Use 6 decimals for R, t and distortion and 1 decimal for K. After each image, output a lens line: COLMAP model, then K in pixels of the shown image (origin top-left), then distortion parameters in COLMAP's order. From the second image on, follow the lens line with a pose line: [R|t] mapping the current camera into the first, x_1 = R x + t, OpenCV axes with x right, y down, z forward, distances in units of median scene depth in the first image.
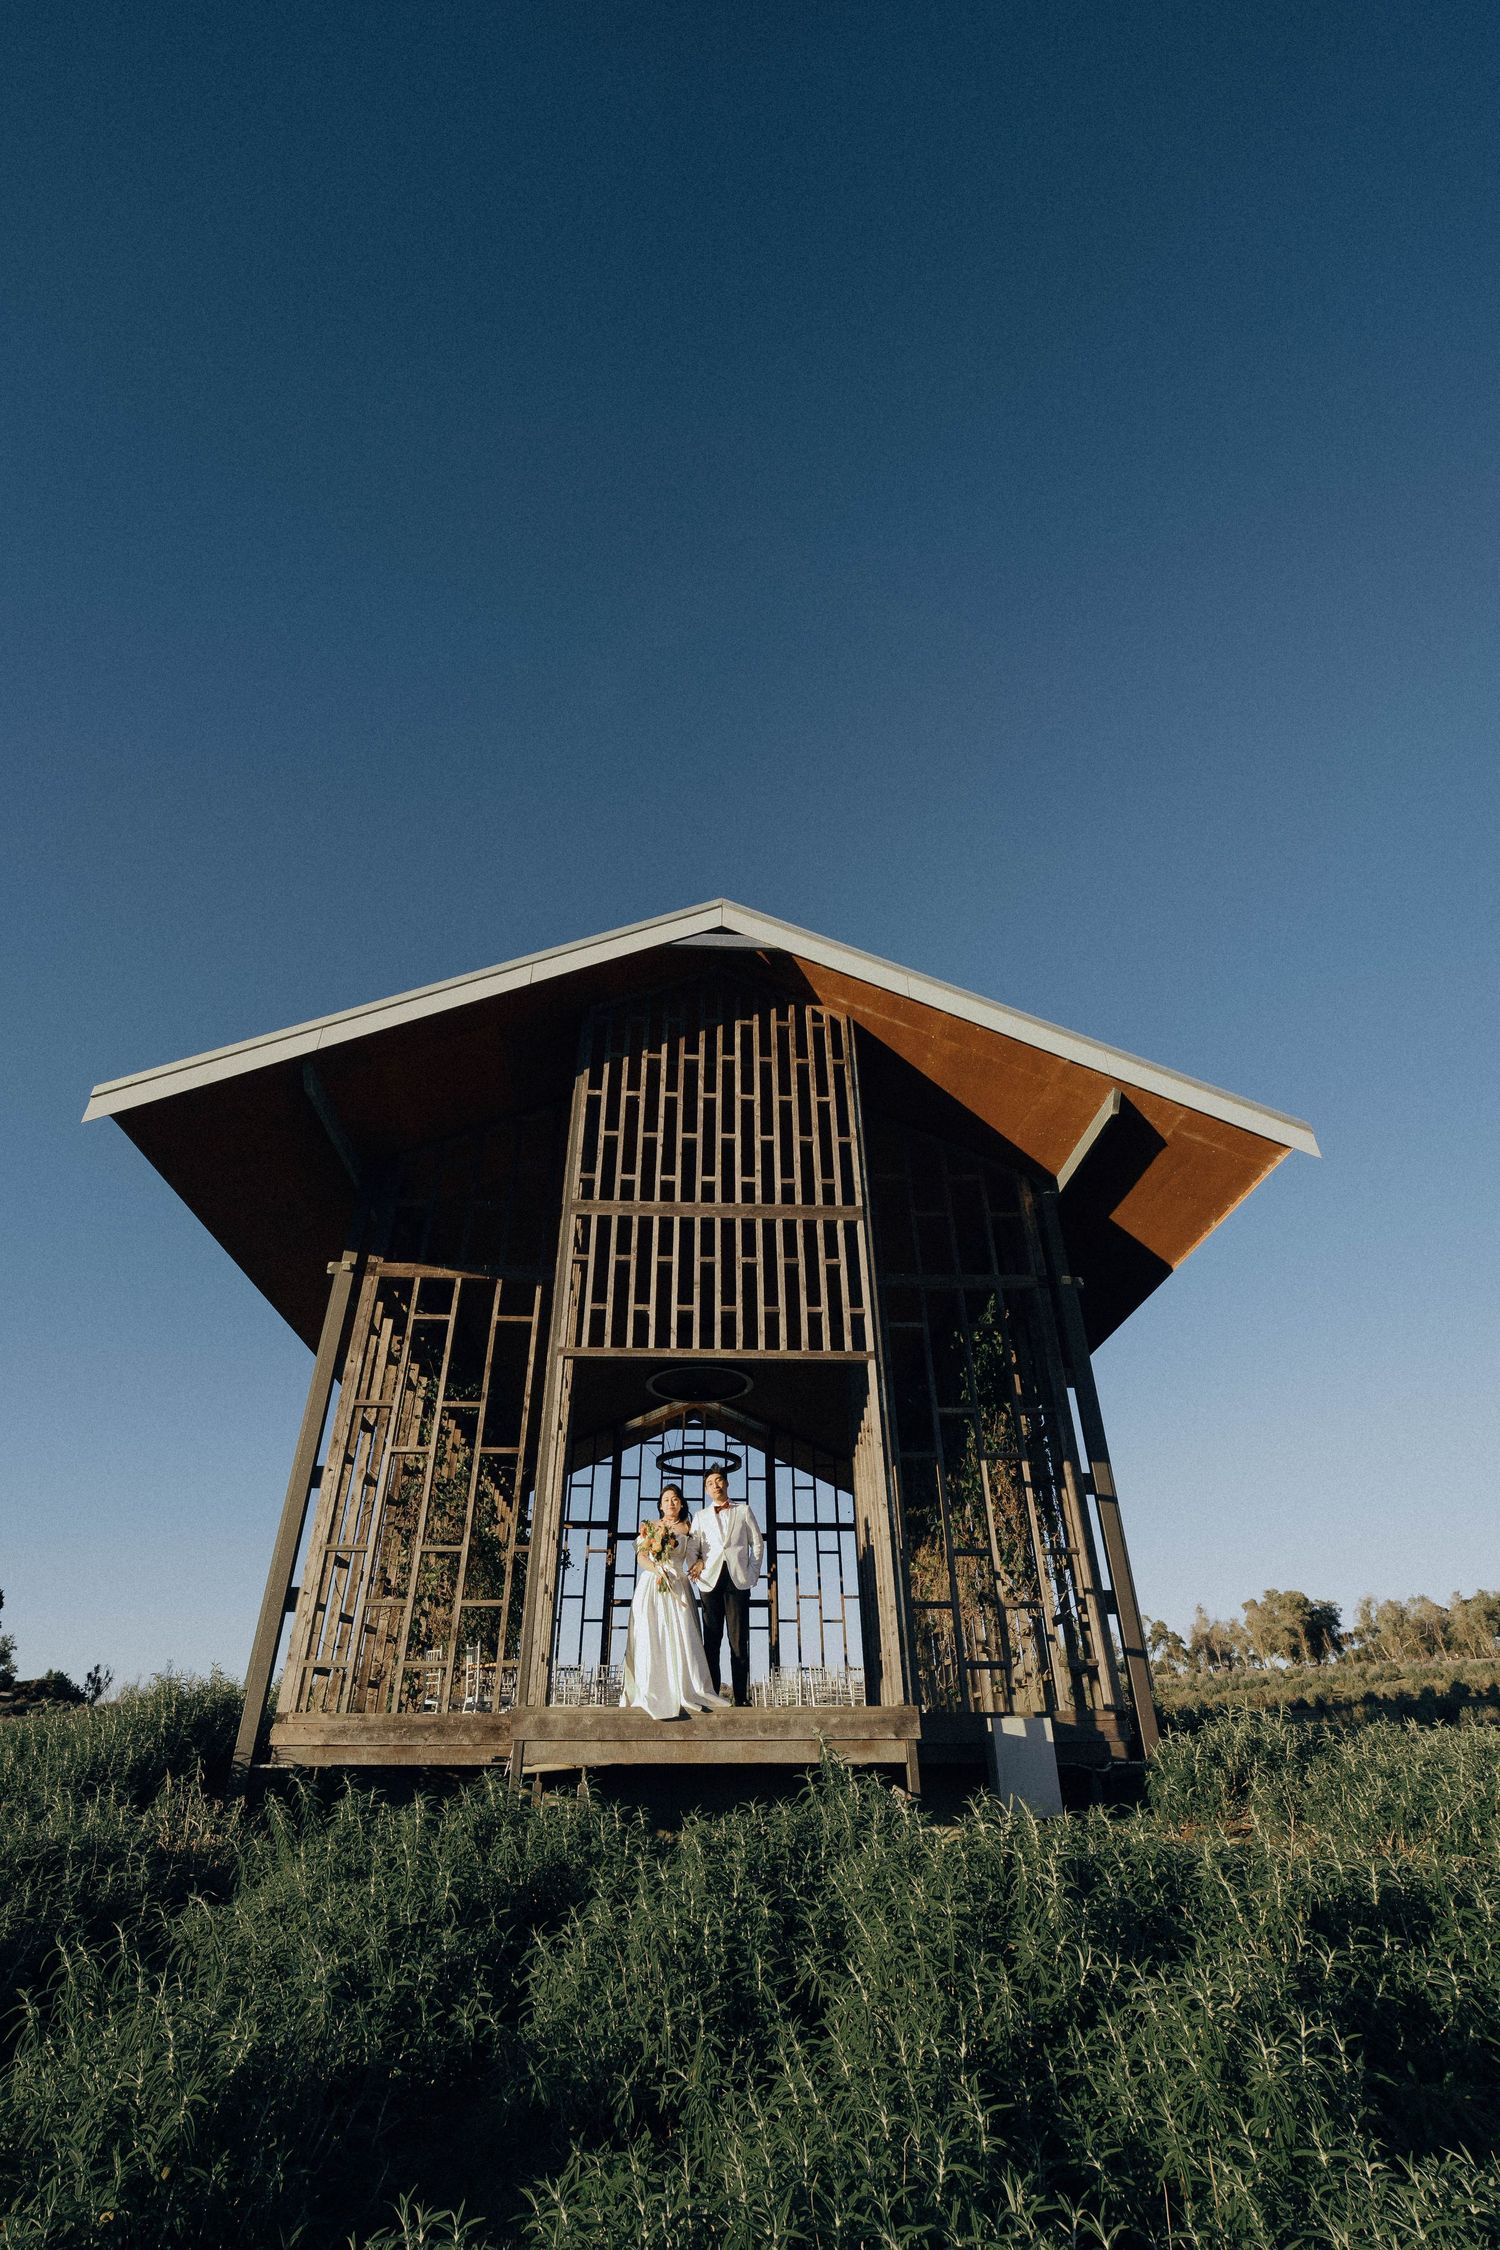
lens RADIAL K [[1010.7, 0, 734.9], [0, 1010.7, 1118.4], [0, 0, 1]] dist [-0.013719, -0.000557]
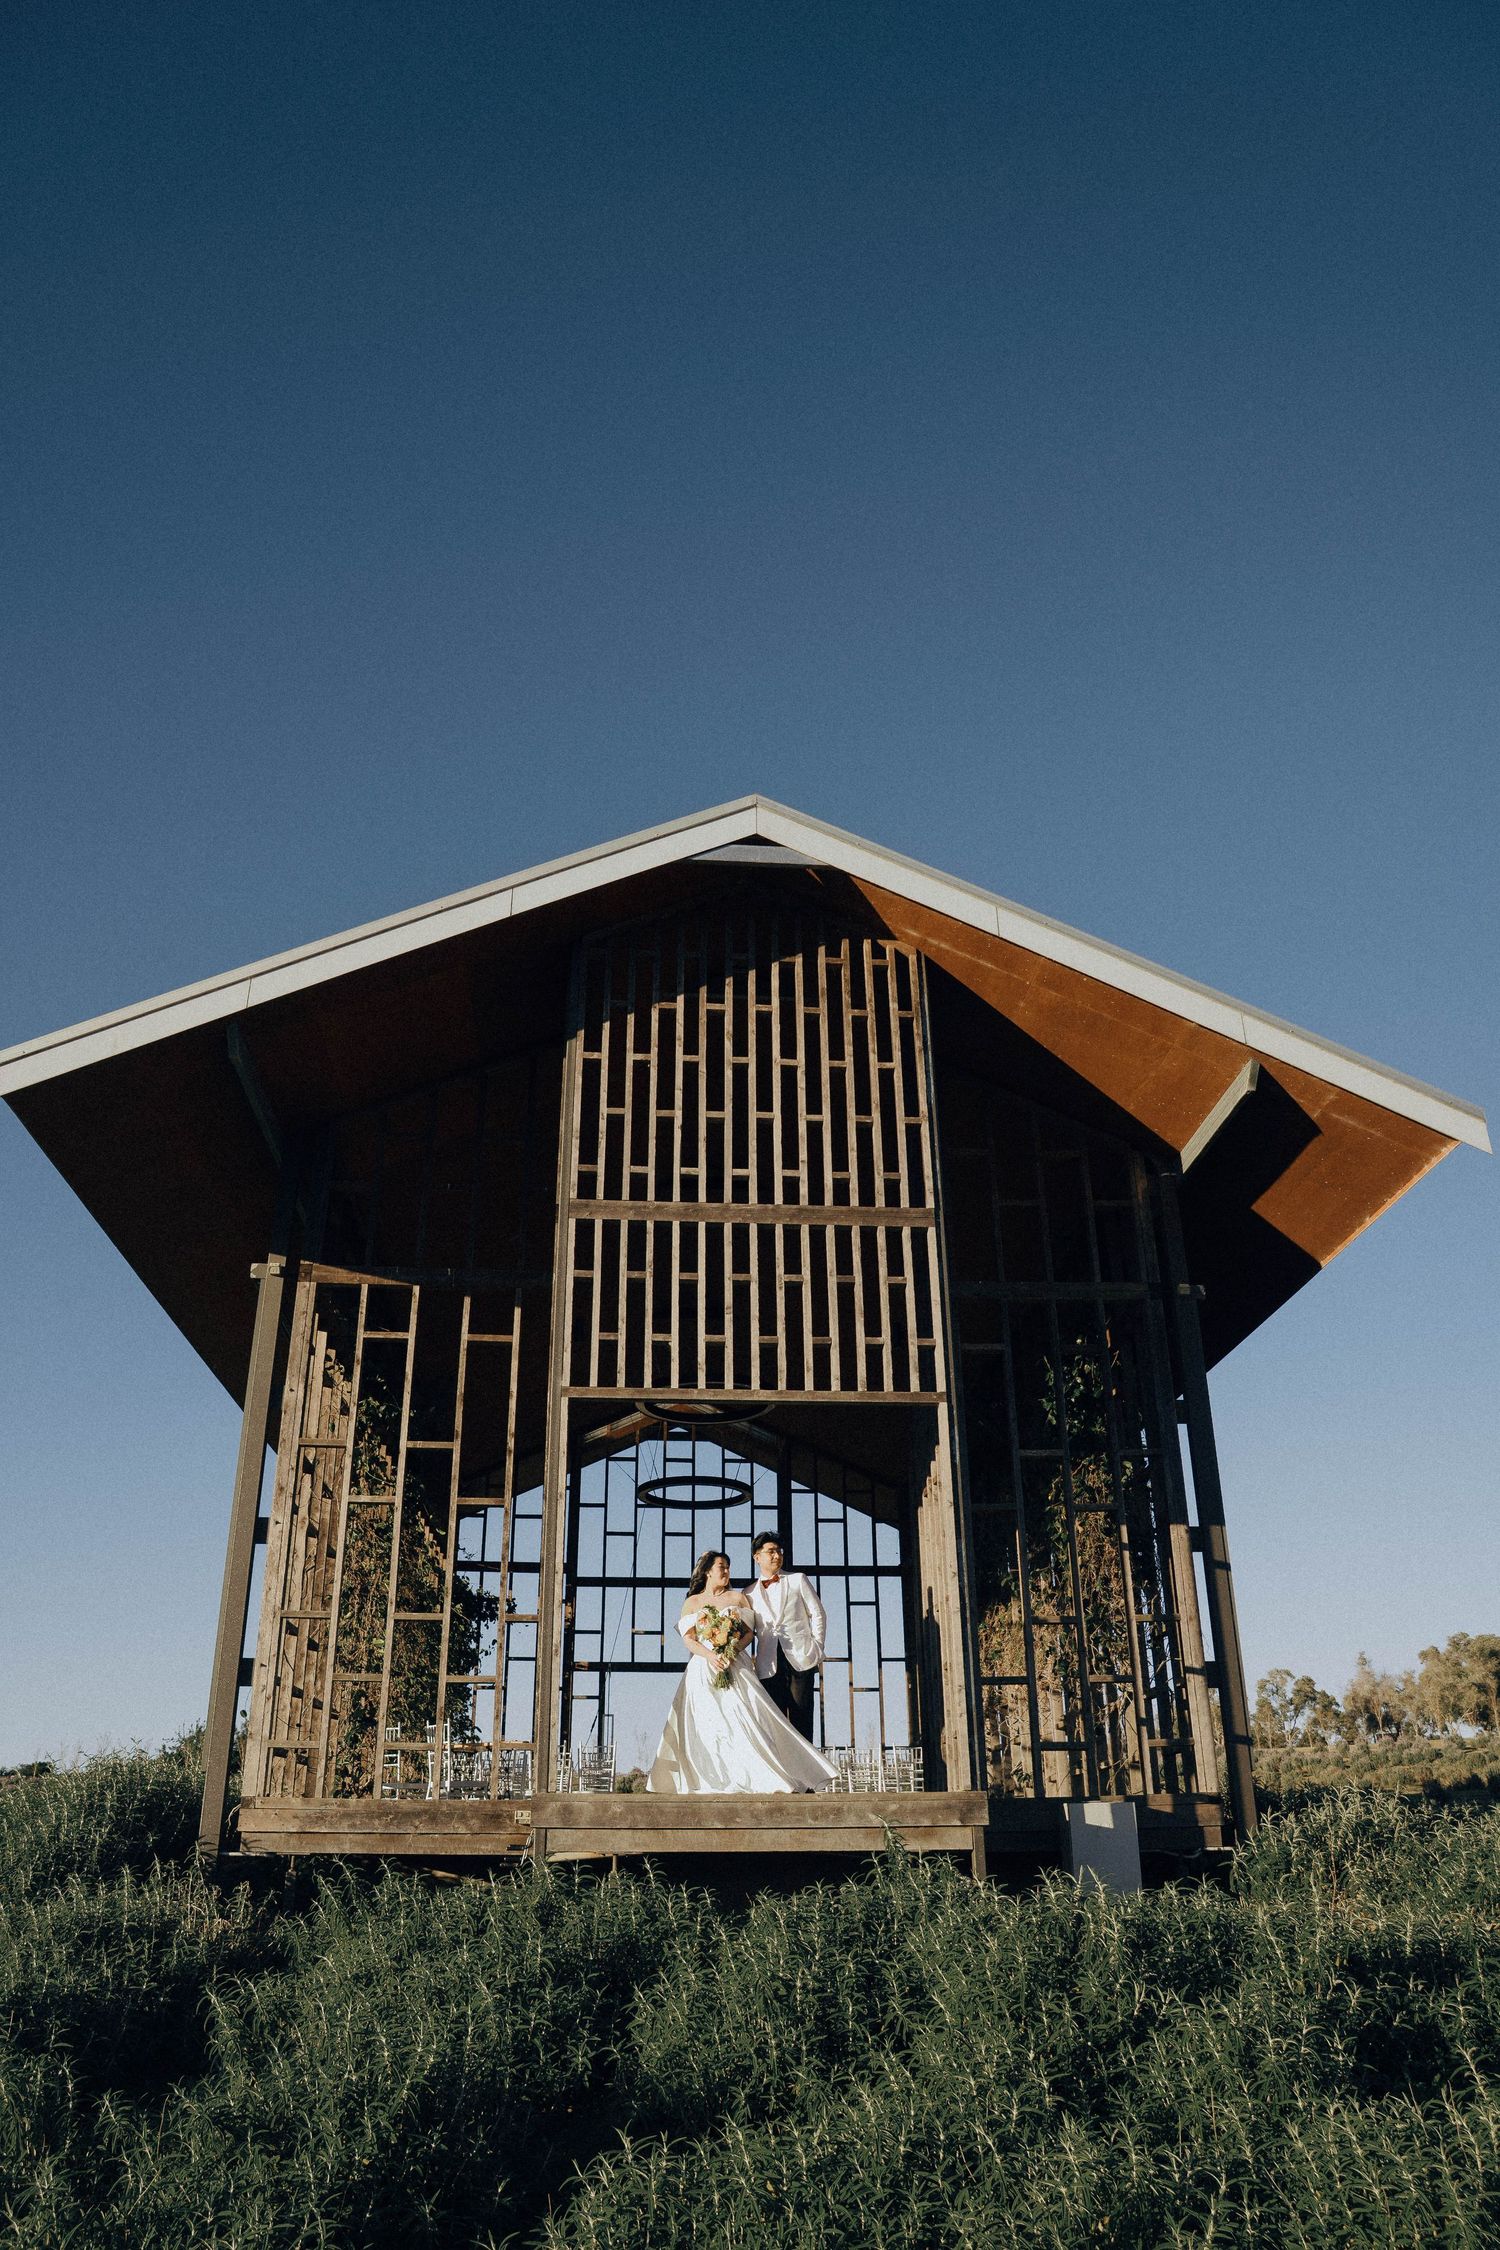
lens RADIAL K [[1548.6, 0, 744.7], [0, 1548.6, 1109.1], [0, 0, 1]] dist [-0.119465, 0.069510]
pose [[0.999736, 0.007873, 0.021576, -0.050107], [-0.010067, 0.994573, 0.103554, -0.115575], [-0.020643, -0.103744, 0.994390, -0.199630]]
